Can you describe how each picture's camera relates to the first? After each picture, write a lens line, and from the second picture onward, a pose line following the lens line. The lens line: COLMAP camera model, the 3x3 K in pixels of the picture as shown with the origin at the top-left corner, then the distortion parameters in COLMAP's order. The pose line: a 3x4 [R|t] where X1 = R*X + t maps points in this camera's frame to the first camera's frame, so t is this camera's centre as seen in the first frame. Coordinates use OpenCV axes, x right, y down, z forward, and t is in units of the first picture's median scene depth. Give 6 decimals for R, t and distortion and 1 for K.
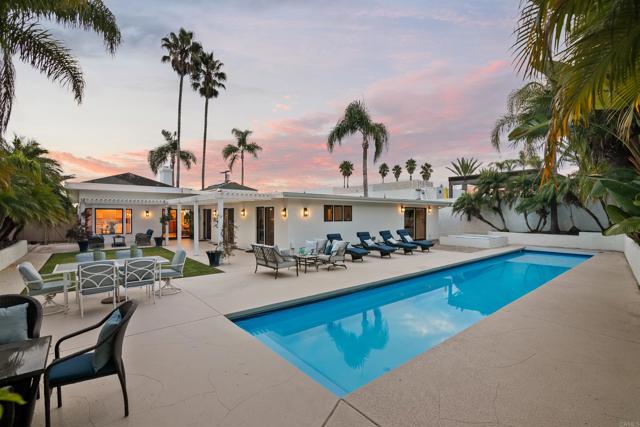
lens RADIAL K [[288.2, 0, 320.0], [0, 288.2, 213.5], [0, 0, 1]] dist [0.000810, -0.000115]
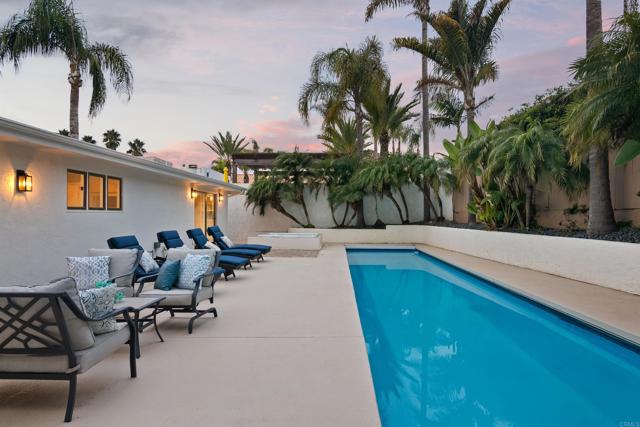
lens RADIAL K [[383.9, 0, 335.0], [0, 383.9, 212.8], [0, 0, 1]] dist [-0.001948, -0.001007]
pose [[0.667065, 0.005306, 0.744981, -0.054601], [-0.008178, 0.999967, 0.000201, 0.011693], [-0.744955, -0.006227, 0.667086, 0.138833]]
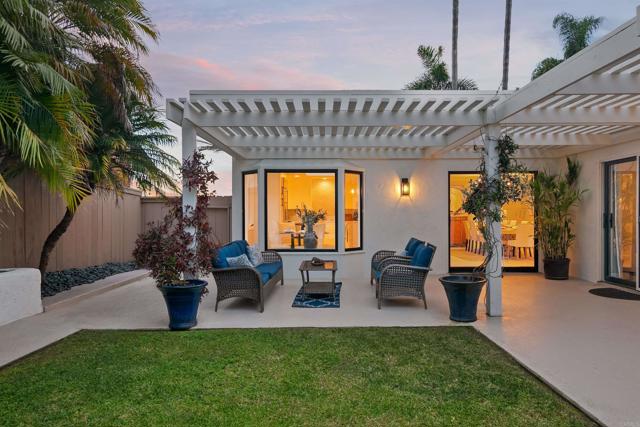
lens RADIAL K [[421.9, 0, 337.4], [0, 421.9, 215.0], [0, 0, 1]] dist [0.006622, 0.003369]
pose [[0.786681, -0.005048, -0.617339, -0.231030], [0.006746, 0.999977, 0.000419, 0.018208], [0.617322, -0.004494, 0.786697, 0.367949]]
